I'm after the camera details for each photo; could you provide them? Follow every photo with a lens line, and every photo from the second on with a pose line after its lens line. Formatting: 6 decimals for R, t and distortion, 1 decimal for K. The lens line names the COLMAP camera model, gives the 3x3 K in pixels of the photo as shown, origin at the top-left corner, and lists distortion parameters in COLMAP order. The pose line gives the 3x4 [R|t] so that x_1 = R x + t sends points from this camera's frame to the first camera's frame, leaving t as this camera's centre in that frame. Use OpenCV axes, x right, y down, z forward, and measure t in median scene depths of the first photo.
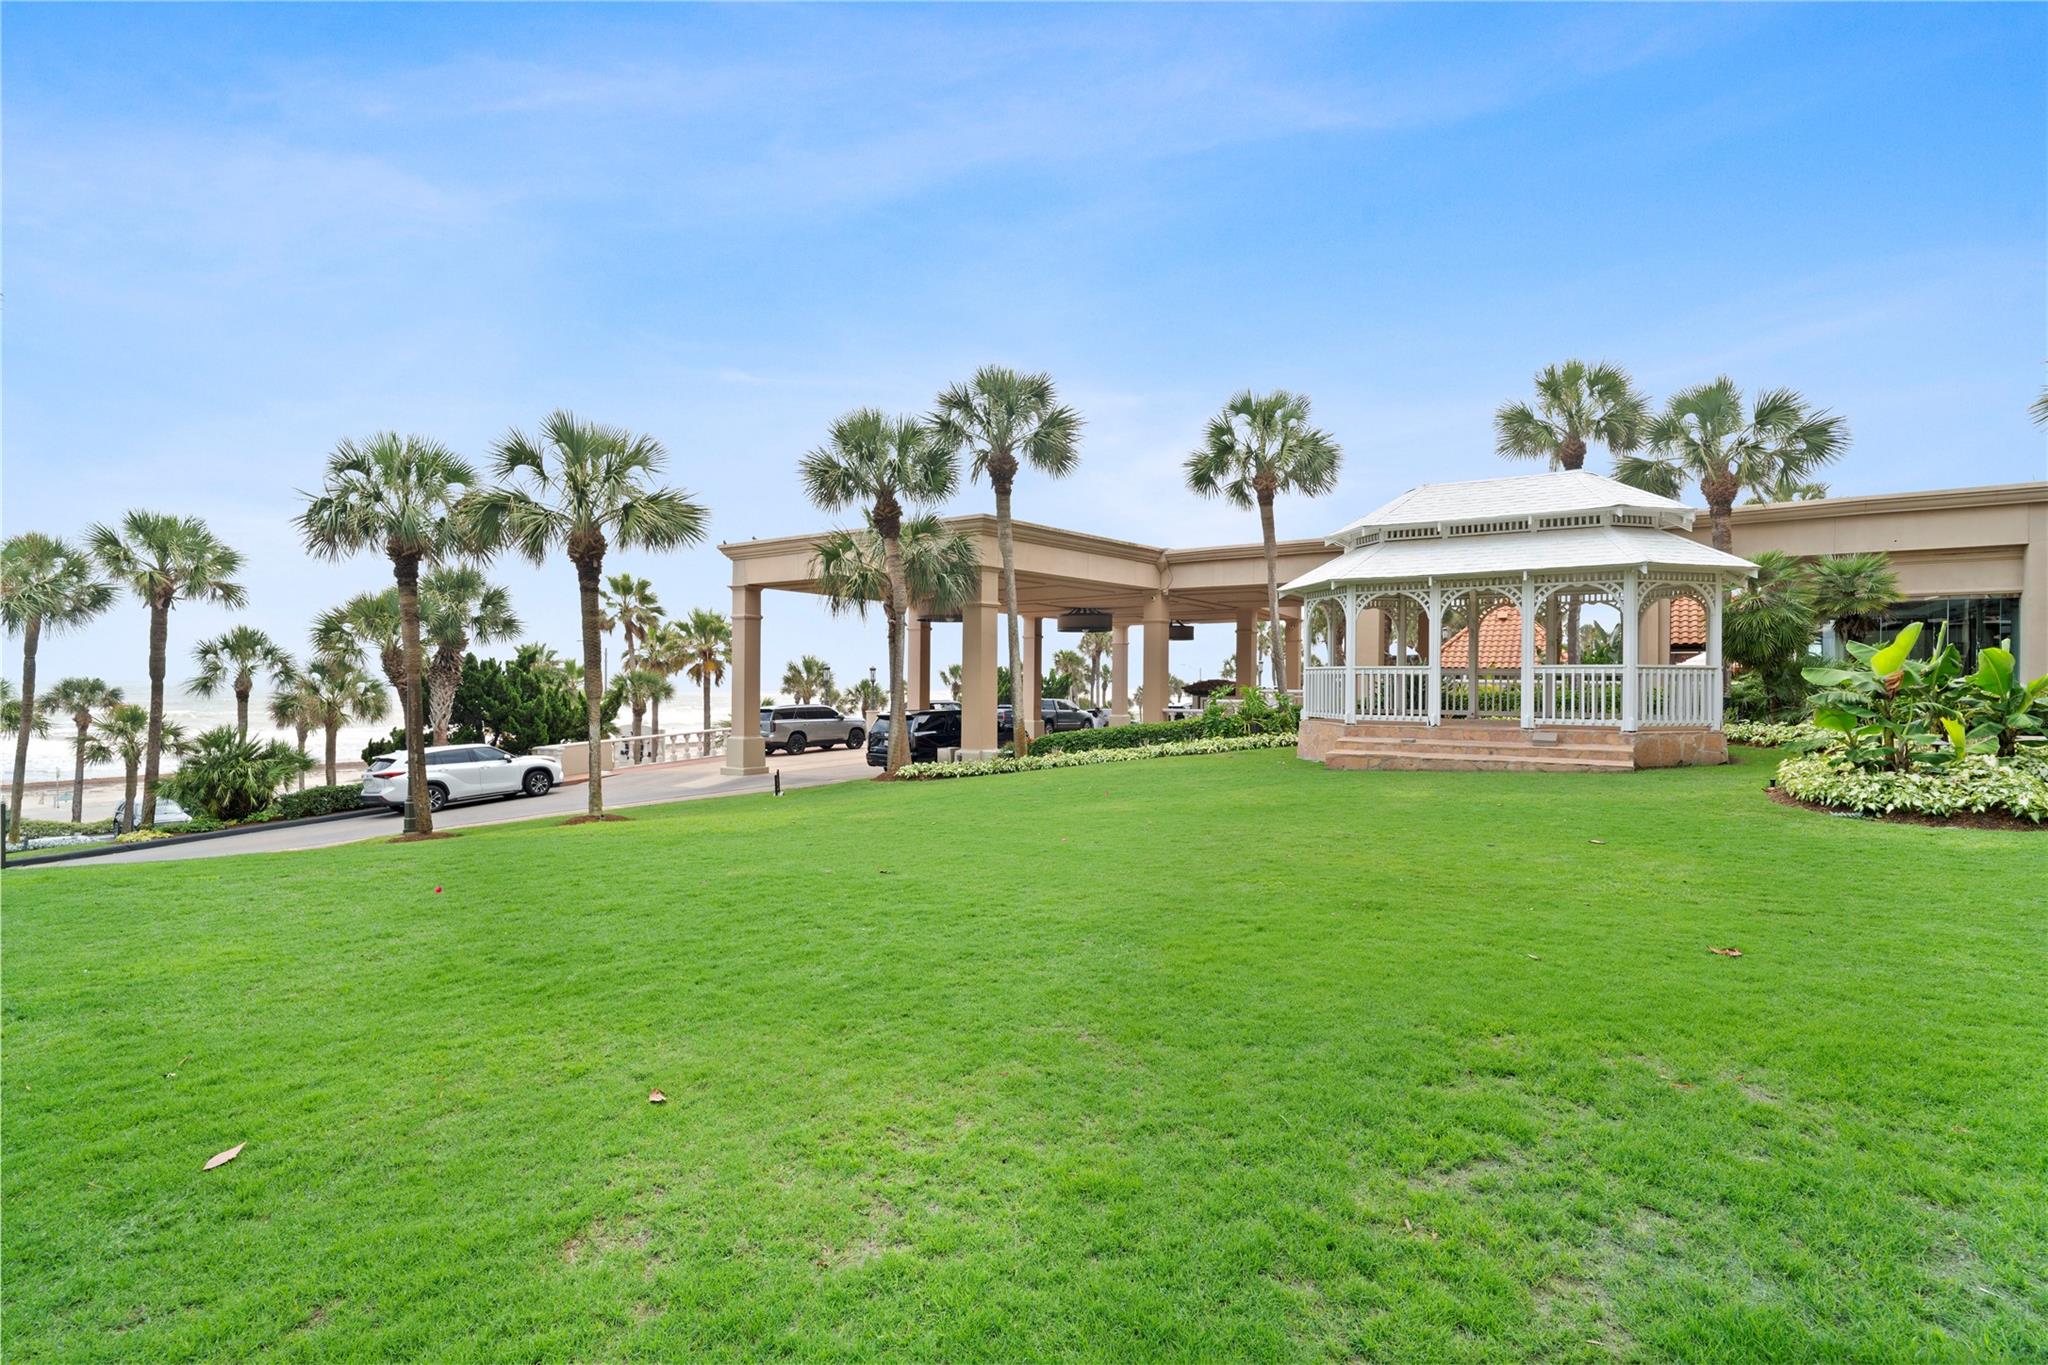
lens RADIAL K [[965.6, 0, 1024.0], [0, 965.6, 682.5], [0, 0, 1]] dist [-0.001057, 0.000062]
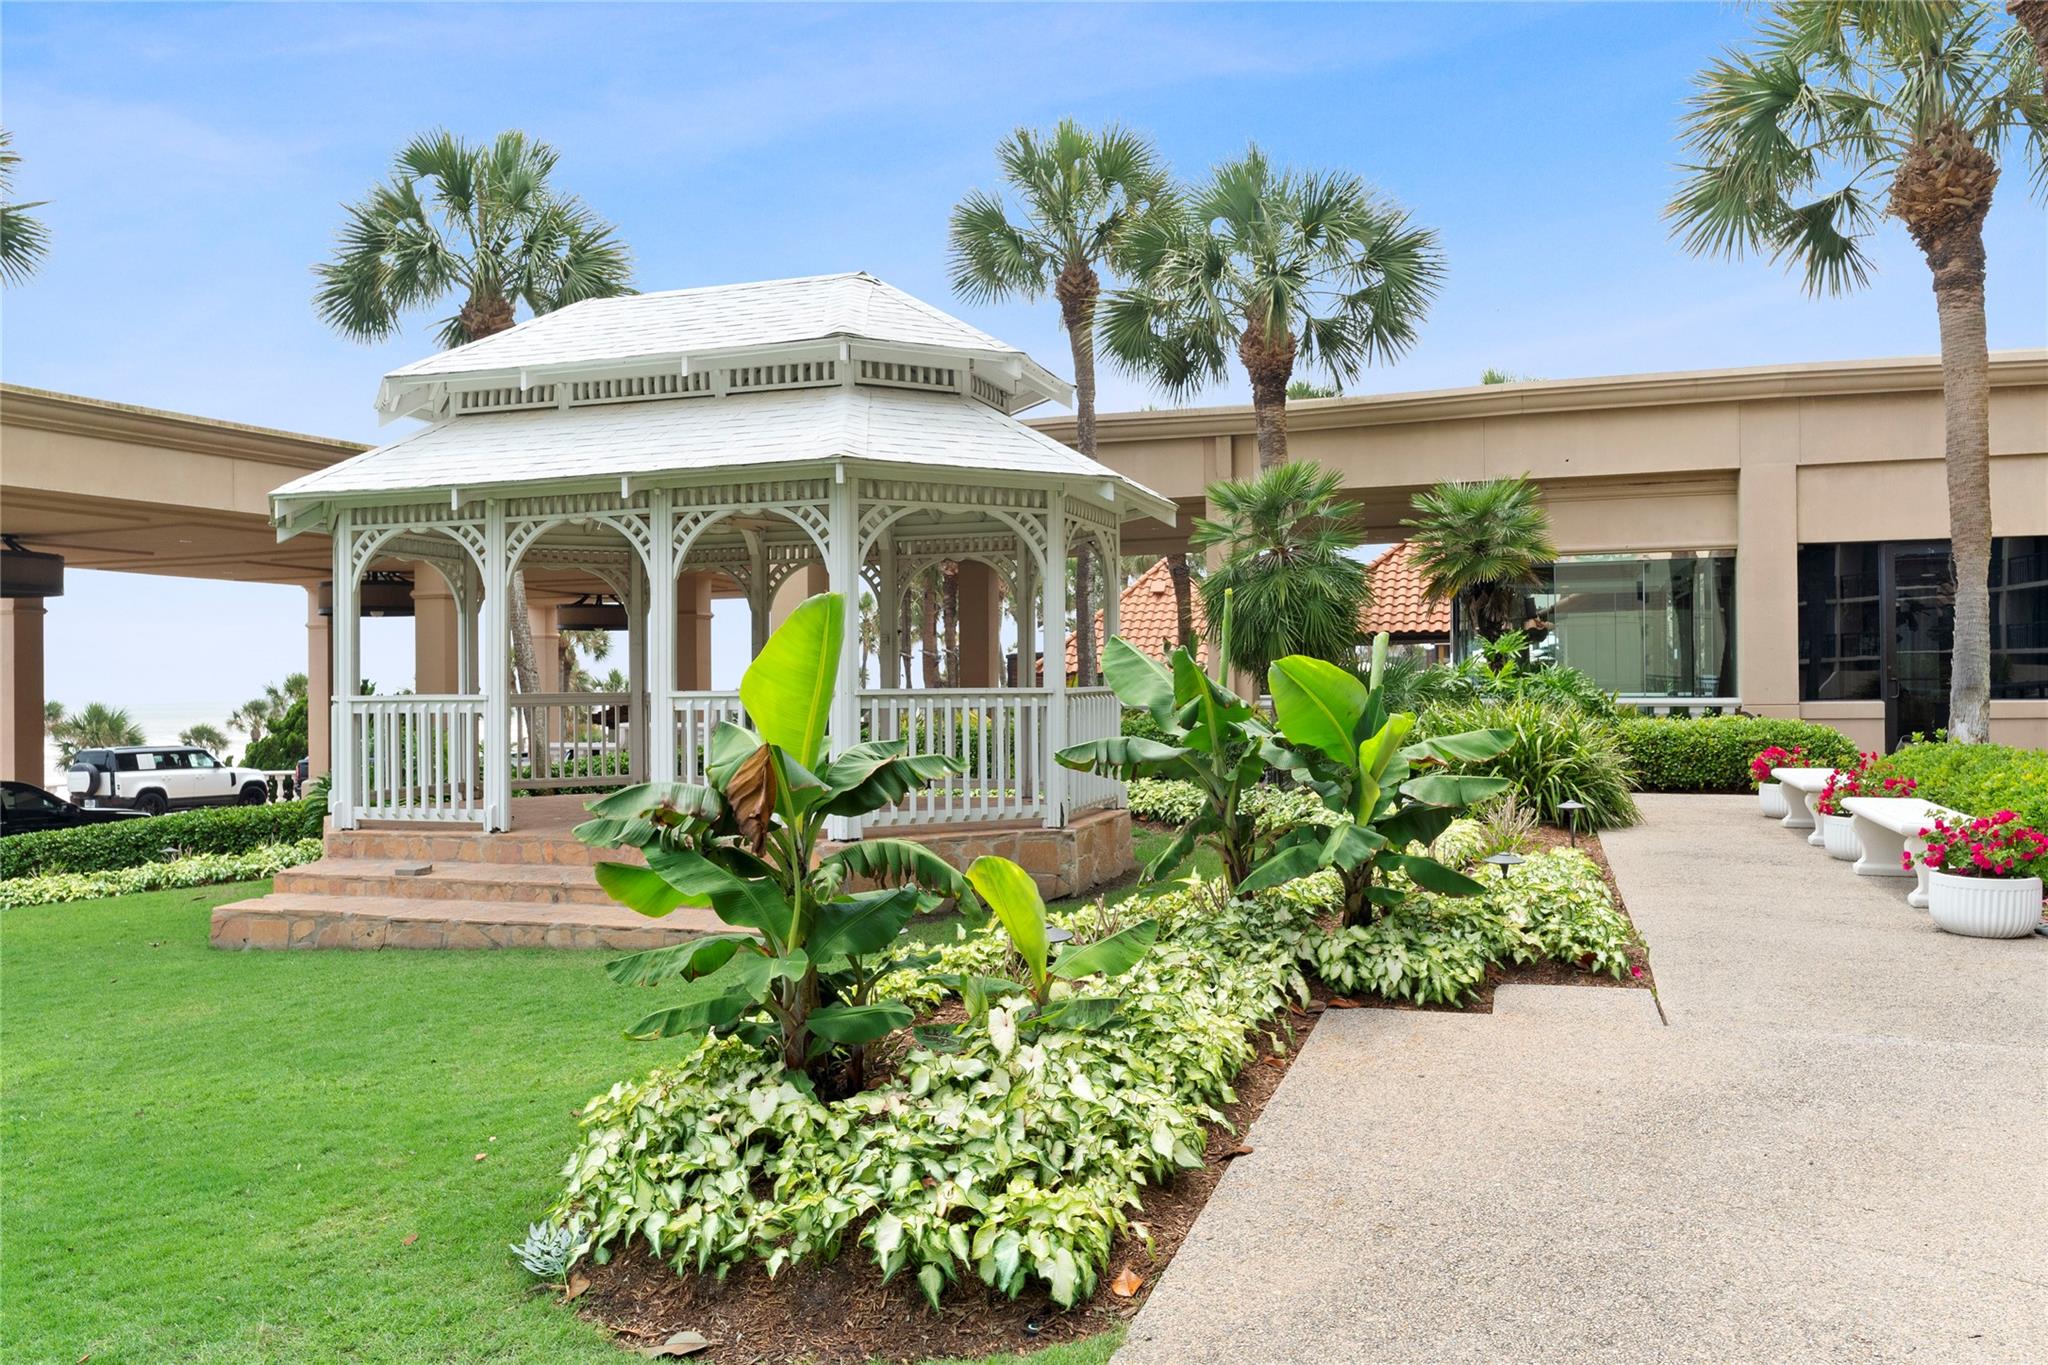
lens RADIAL K [[1483.6, 0, 1024.0], [0, 1483.6, 682.5], [0, 0, 1]] dist [-0.002683, -0.001050]
pose [[0.966229, -0.013493, 0.257331, 0.369618], [0.015505, 0.999863, -0.005792, -0.011531], [-0.257218, 0.009586, 0.966306, 0.221667]]
